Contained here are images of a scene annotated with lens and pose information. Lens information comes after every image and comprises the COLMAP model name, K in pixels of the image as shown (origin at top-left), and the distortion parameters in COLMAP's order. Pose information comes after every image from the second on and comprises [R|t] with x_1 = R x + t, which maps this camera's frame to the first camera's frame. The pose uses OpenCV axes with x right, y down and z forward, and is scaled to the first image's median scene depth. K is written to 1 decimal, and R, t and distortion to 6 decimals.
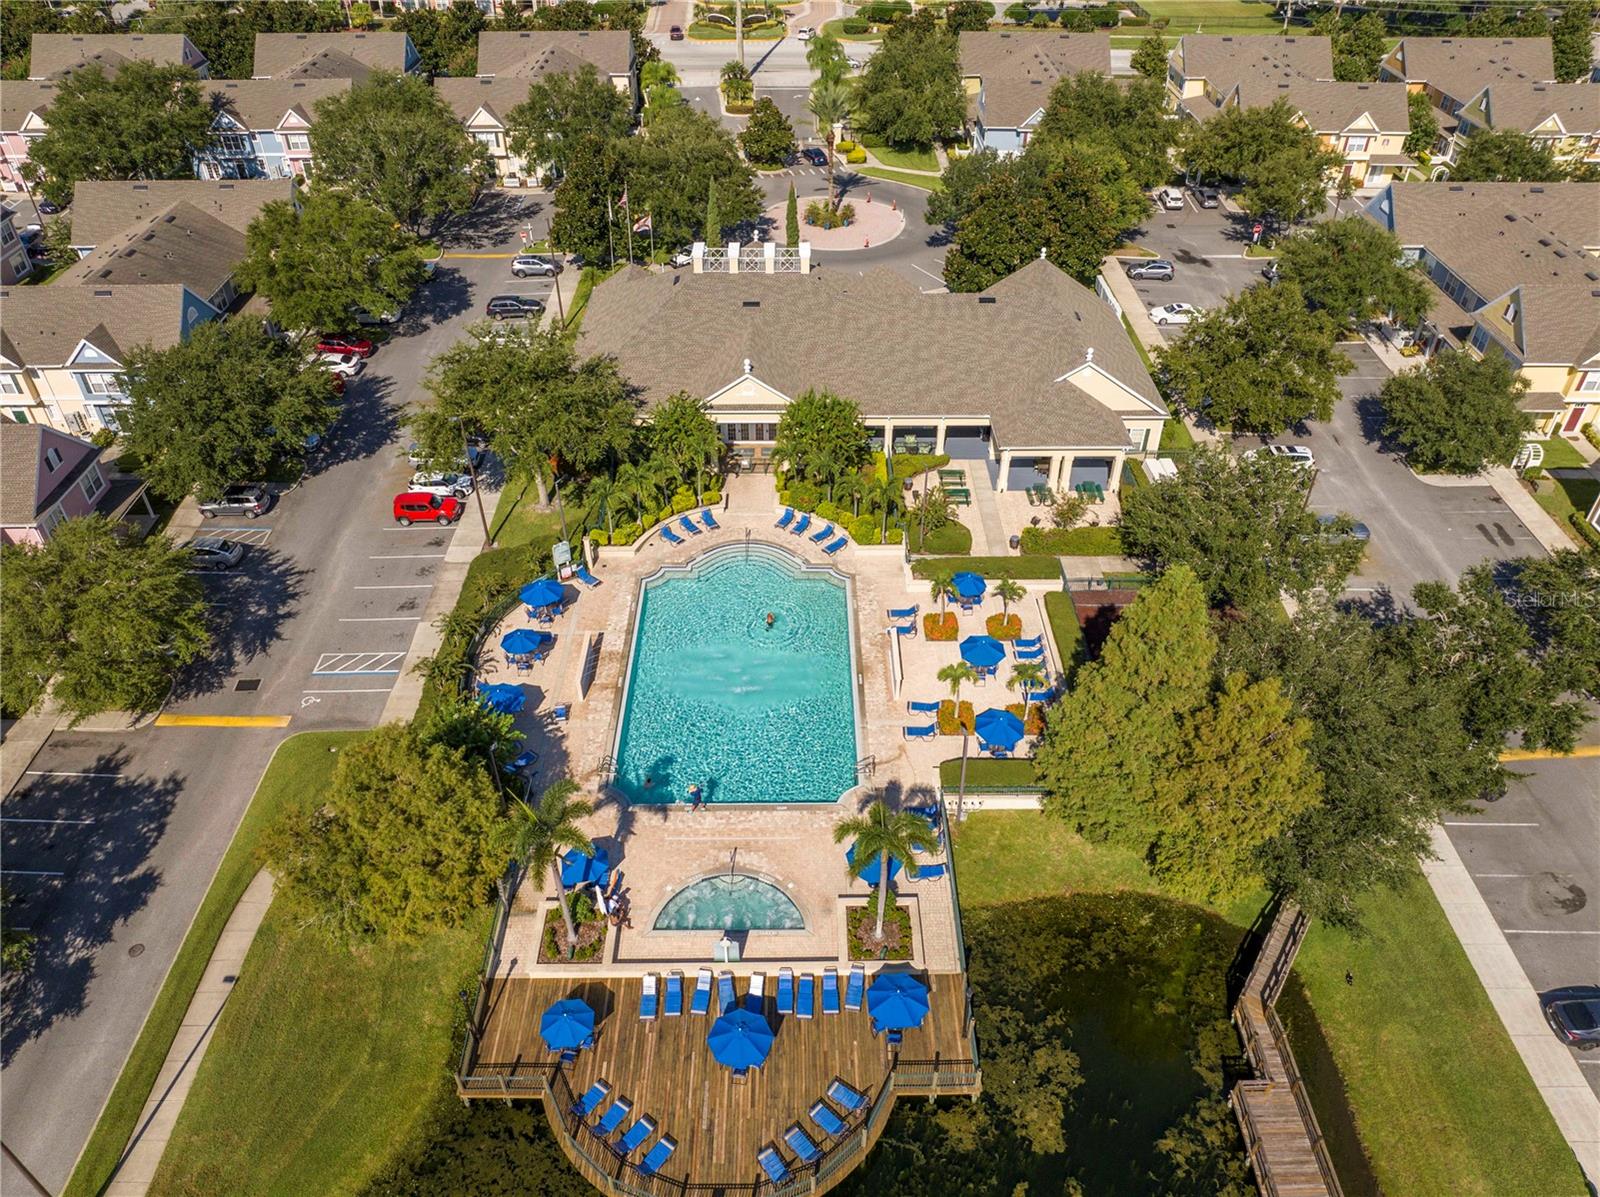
lens RADIAL K [[1124.4, 0, 810.2], [0, 1124.4, 592.0], [0, 0, 1]] dist [-0.031721, -0.008441]
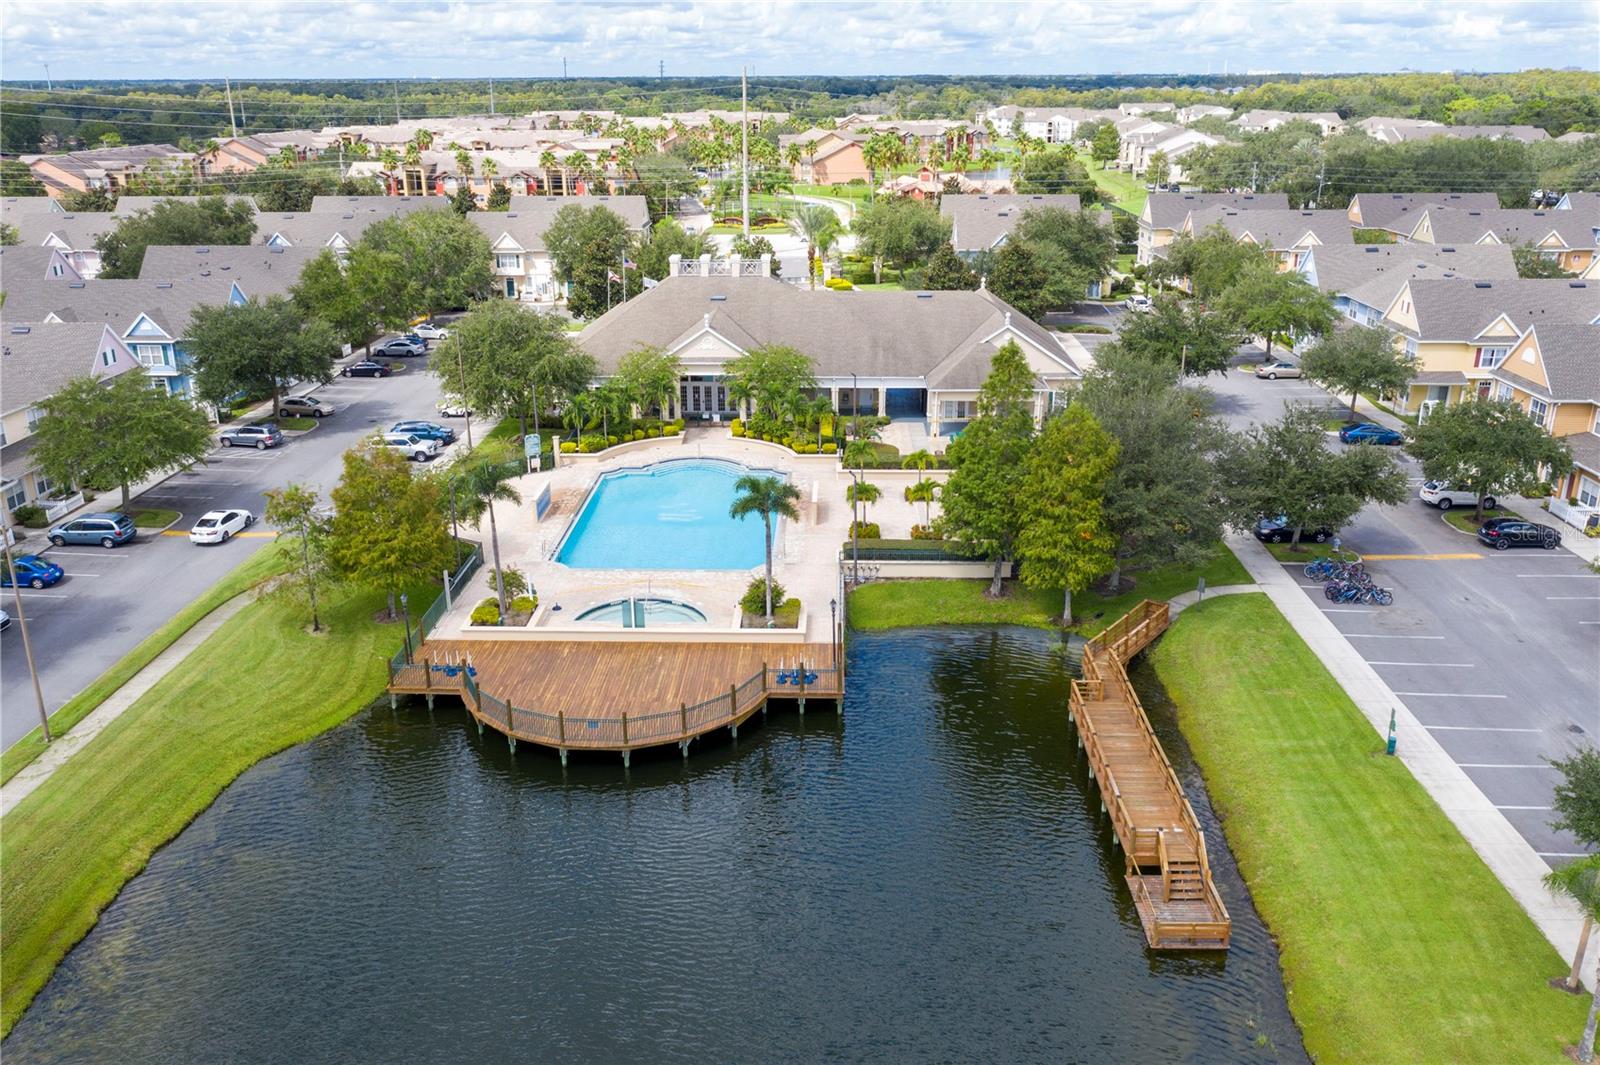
lens RADIAL K [[1265.2, 0, 795.7], [0, 1265.2, 527.6], [0, 0, 1]] dist [-0.007204, 0.003267]
pose [[0.998840, 0.006426, -0.047727, 0.131471], [-0.021660, 0.945101, -0.326060, 0.564345], [0.043011, 0.326716, 0.944143, -0.212858]]
